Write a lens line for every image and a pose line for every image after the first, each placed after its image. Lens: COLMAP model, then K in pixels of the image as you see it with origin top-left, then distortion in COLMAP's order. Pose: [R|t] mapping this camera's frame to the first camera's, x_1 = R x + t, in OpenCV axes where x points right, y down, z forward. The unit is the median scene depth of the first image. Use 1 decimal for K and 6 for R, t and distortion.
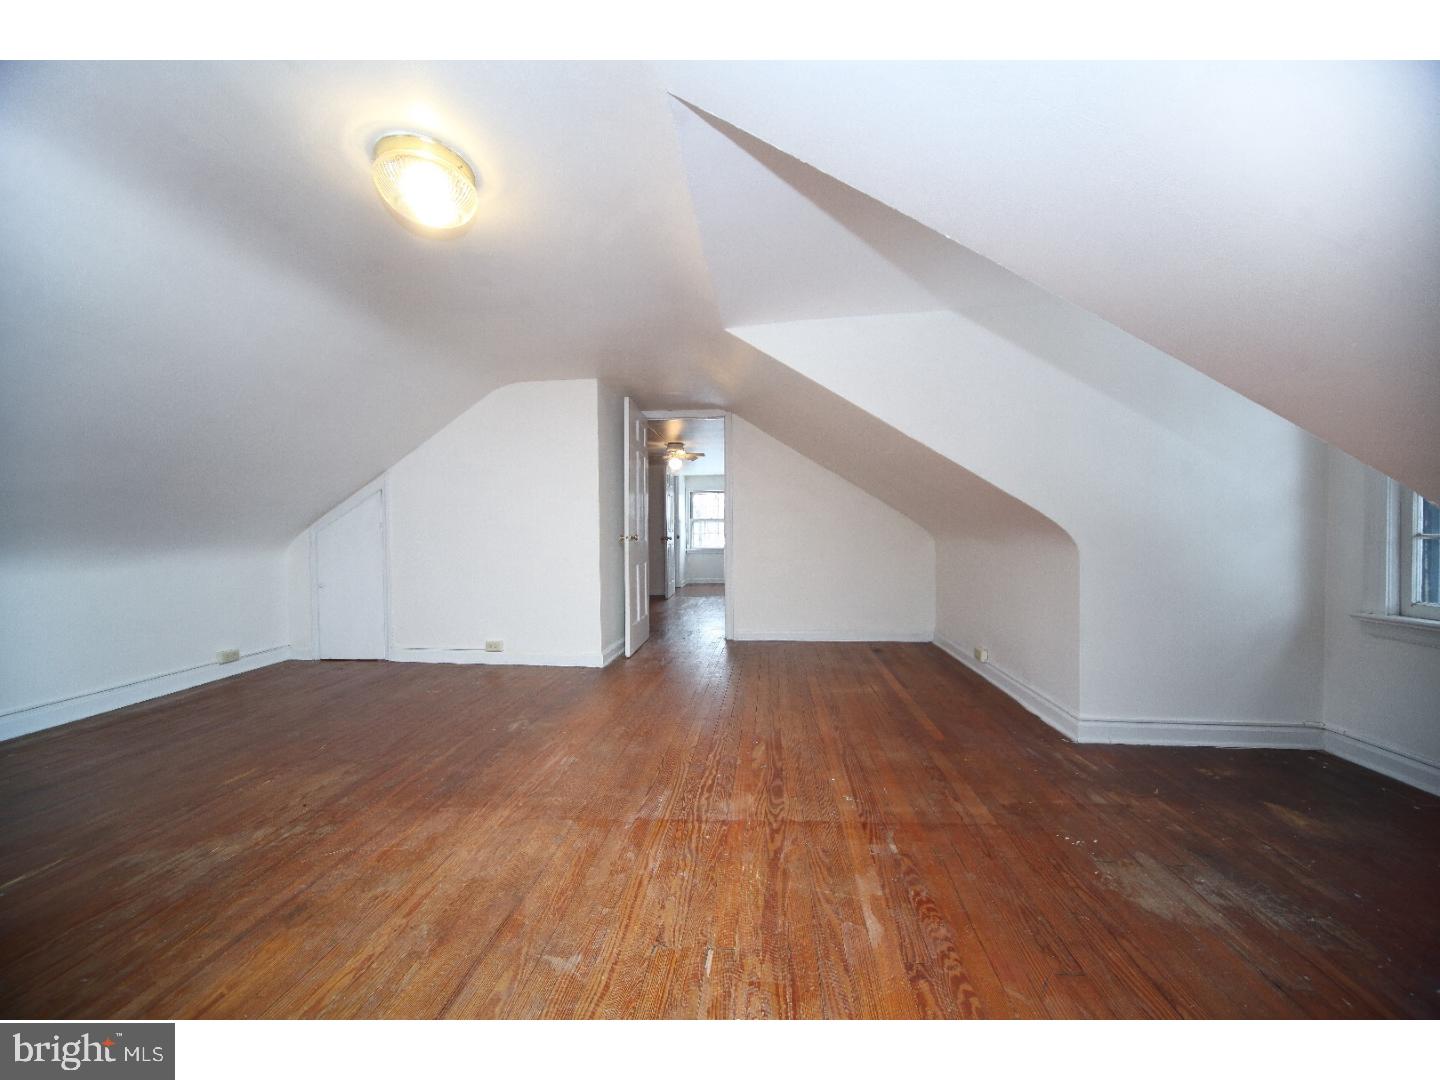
lens RADIAL K [[499.1, 0, 719.7], [0, 499.1, 543.2], [0, 0, 1]] dist [-0.009924, 0.000180]
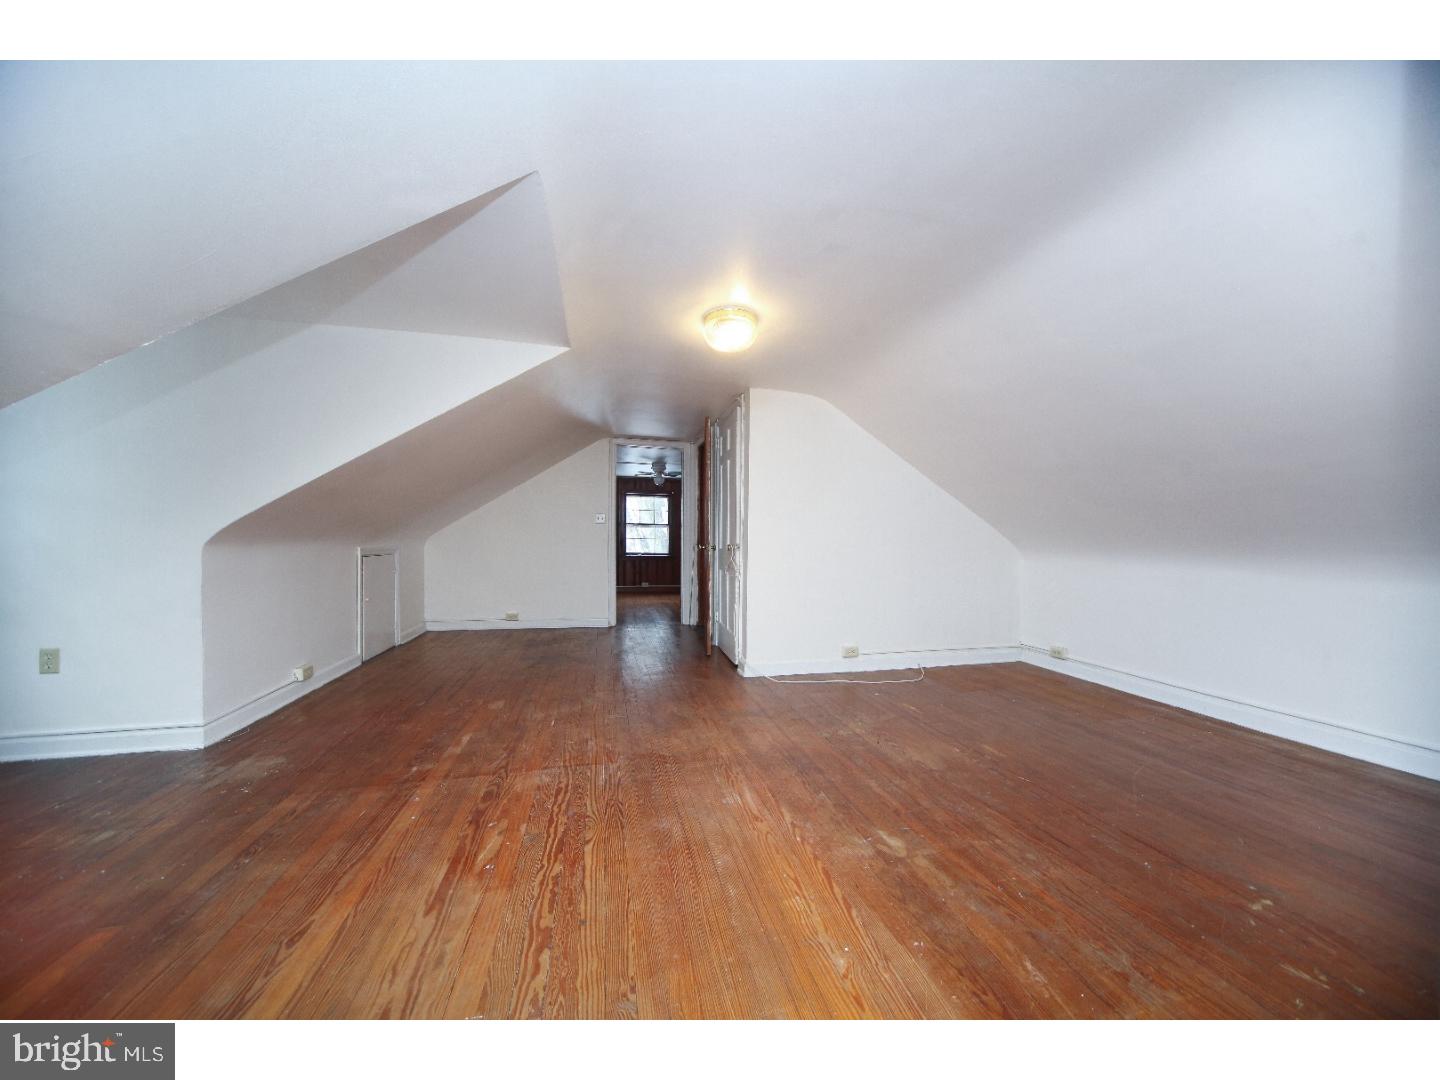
lens RADIAL K [[499.1, 0, 719.7], [0, 499.1, 543.2], [0, 0, 1]] dist [-0.009924, 0.000180]
pose [[-0.944671, 0.004110, -0.327993, 0.001445], [-0.004657, 0.999653, 0.025940, -0.039322], [0.327986, 0.026033, -0.944324, 2.136924]]
